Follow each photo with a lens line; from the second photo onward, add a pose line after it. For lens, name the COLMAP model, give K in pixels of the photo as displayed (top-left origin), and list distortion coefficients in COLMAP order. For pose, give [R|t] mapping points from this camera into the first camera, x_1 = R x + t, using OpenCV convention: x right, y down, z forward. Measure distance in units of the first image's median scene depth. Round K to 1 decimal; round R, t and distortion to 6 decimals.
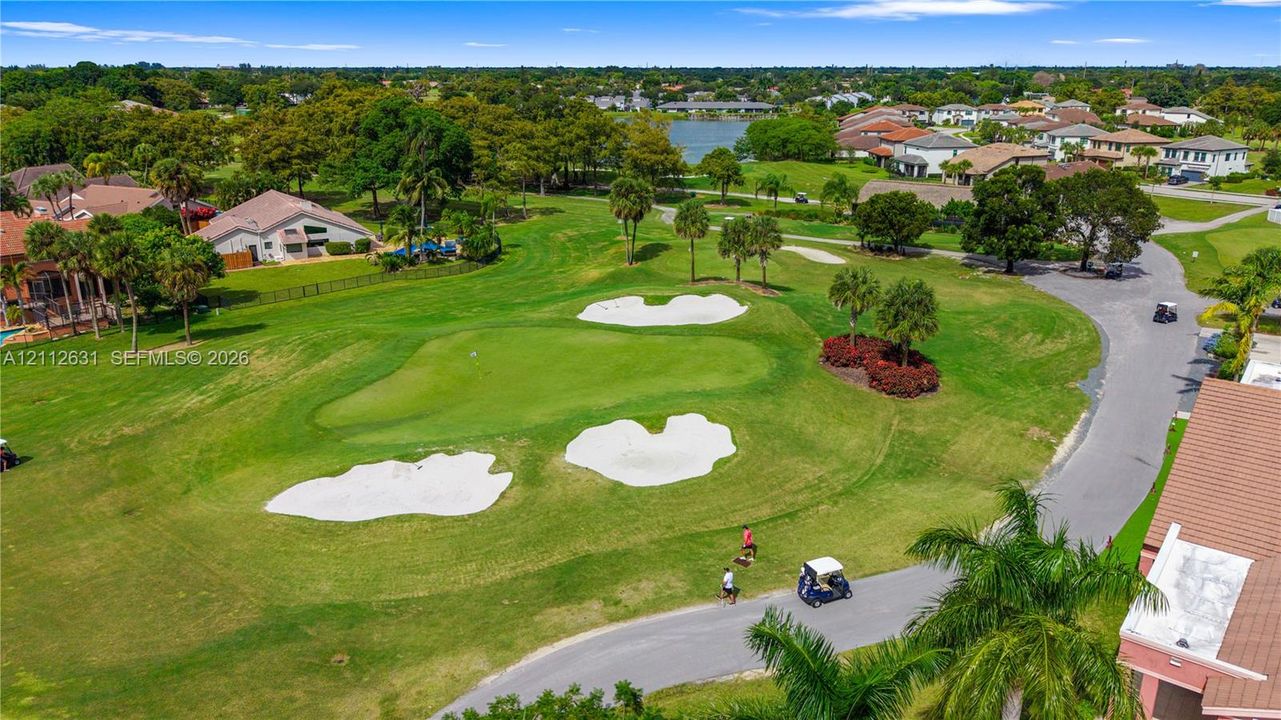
lens RADIAL K [[890.7, 0, 644.3], [0, 890.7, 358.8], [0, 0, 1]] dist [-0.000169, -0.003006]
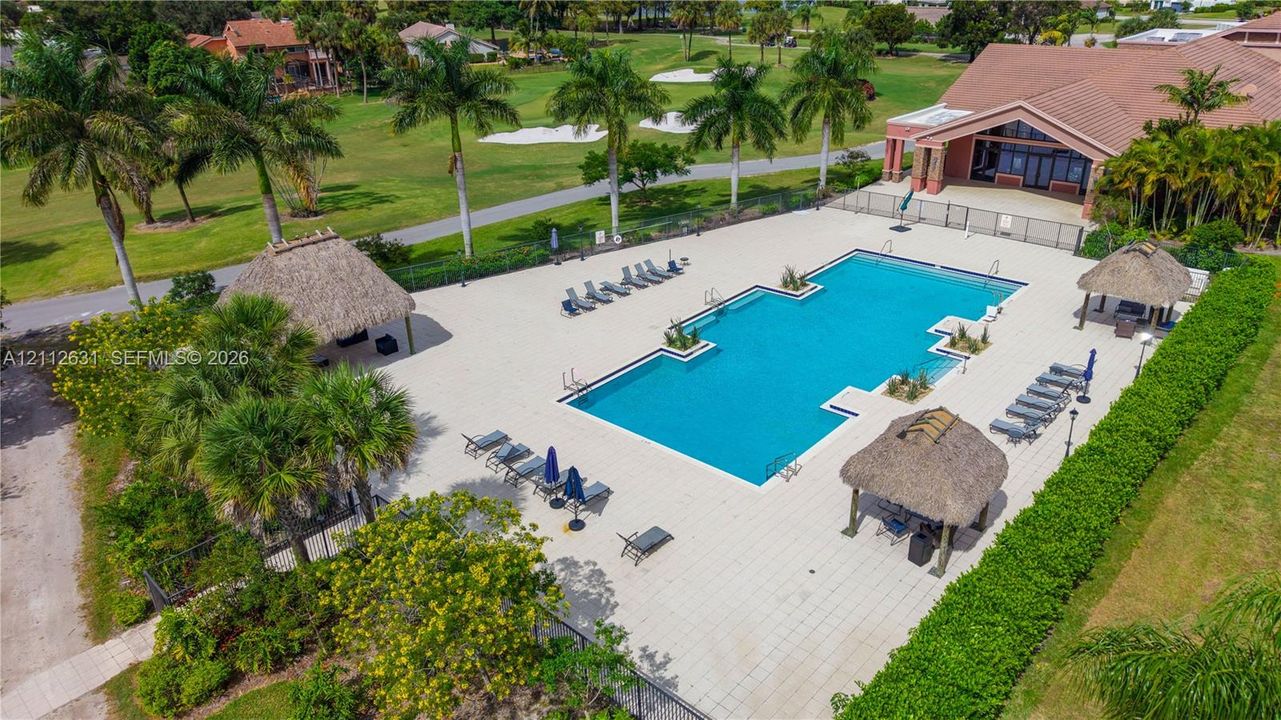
lens RADIAL K [[853.2, 0, 640.3], [0, 853.2, 360.9], [0, 0, 1]] dist [0.048319, -0.059230]
pose [[0.996140, 0.008258, -0.087392, 0.020588], [0.002494, 0.992500, 0.122216, 0.119361], [0.087746, -0.121963, 0.988648, -0.232583]]
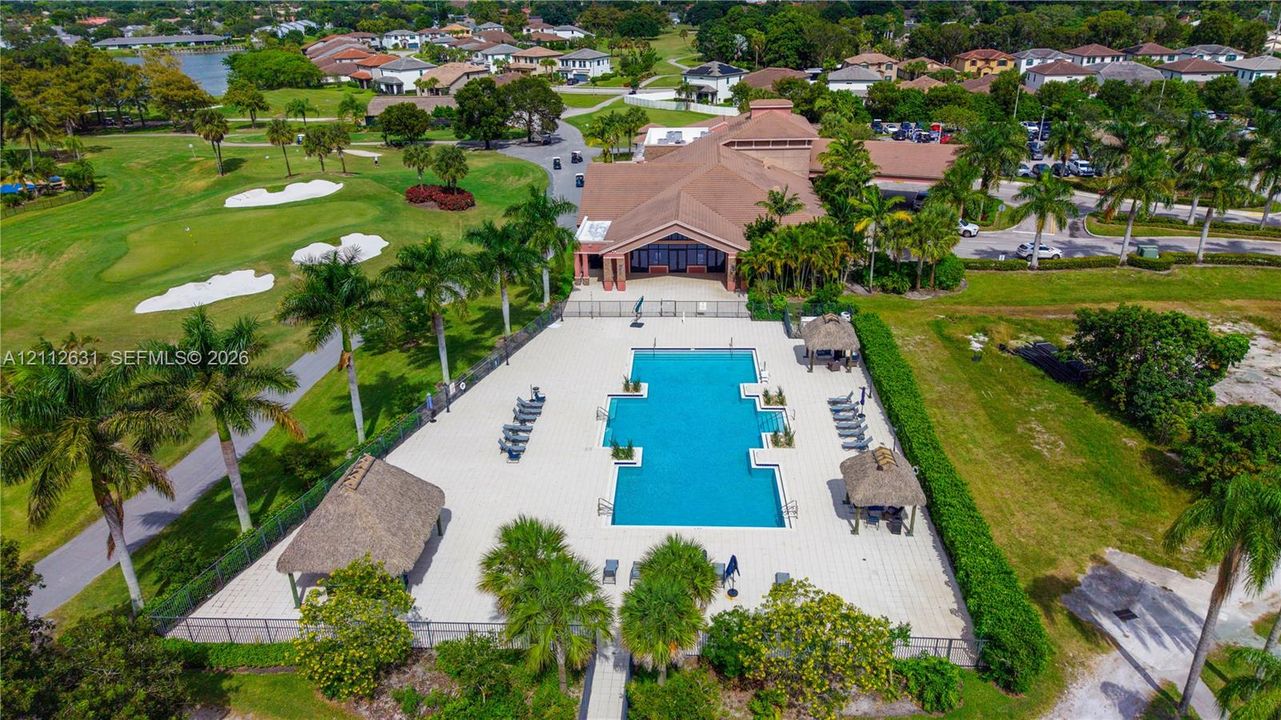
lens RADIAL K [[853.2, 0, 640.3], [0, 853.2, 360.9], [0, 0, 1]] dist [0.048319, -0.059230]
pose [[0.823535, -0.242175, 0.512973, -0.149353], [0.192540, 0.969941, 0.148803, 0.059152], [-0.533590, -0.023777, 0.845409, -0.273087]]
